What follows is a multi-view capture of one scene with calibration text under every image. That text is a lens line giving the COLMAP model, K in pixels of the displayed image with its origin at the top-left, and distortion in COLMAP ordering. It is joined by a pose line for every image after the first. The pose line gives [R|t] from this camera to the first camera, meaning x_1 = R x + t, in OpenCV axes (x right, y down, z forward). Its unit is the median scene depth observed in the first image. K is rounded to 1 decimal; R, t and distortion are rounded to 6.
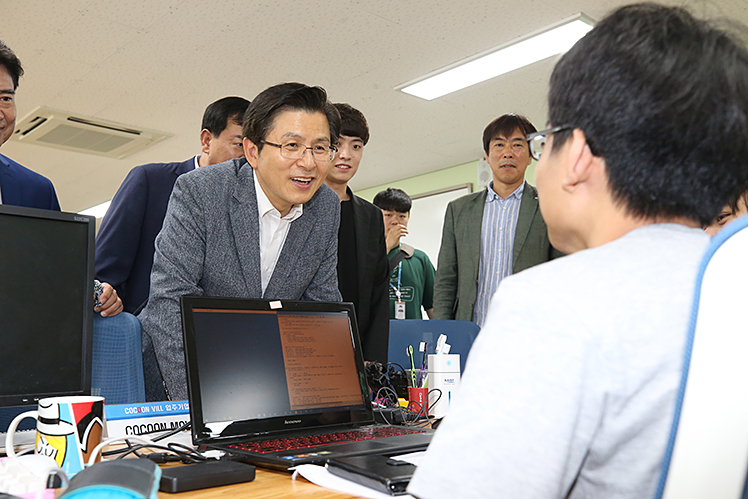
lens RADIAL K [[710.1, 0, 374.0], [0, 710.1, 249.5], [0, 0, 1]] dist [0.008886, 0.006397]
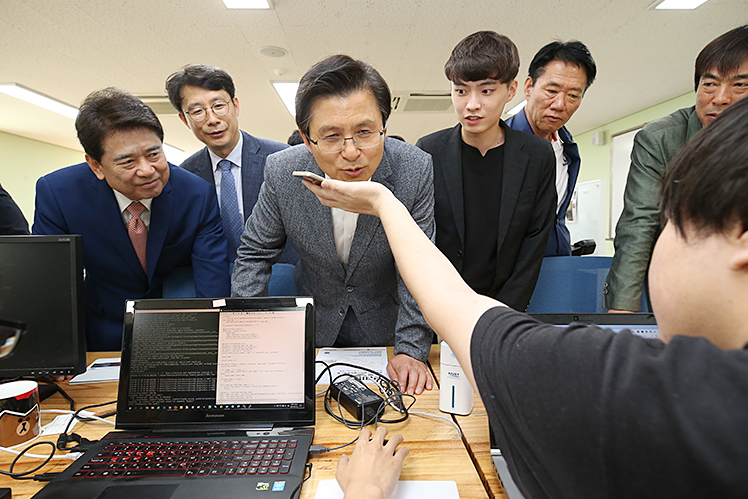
lens RADIAL K [[431.9, 0, 374.0], [0, 431.9, 249.5], [0, 0, 1]] dist [-0.020791, 0.004856]
pose [[0.759319, 0.039740, -0.649505, 0.234872], [0.098185, 0.979709, 0.174728, -0.047128], [0.643269, -0.196446, 0.740009, 0.350011]]
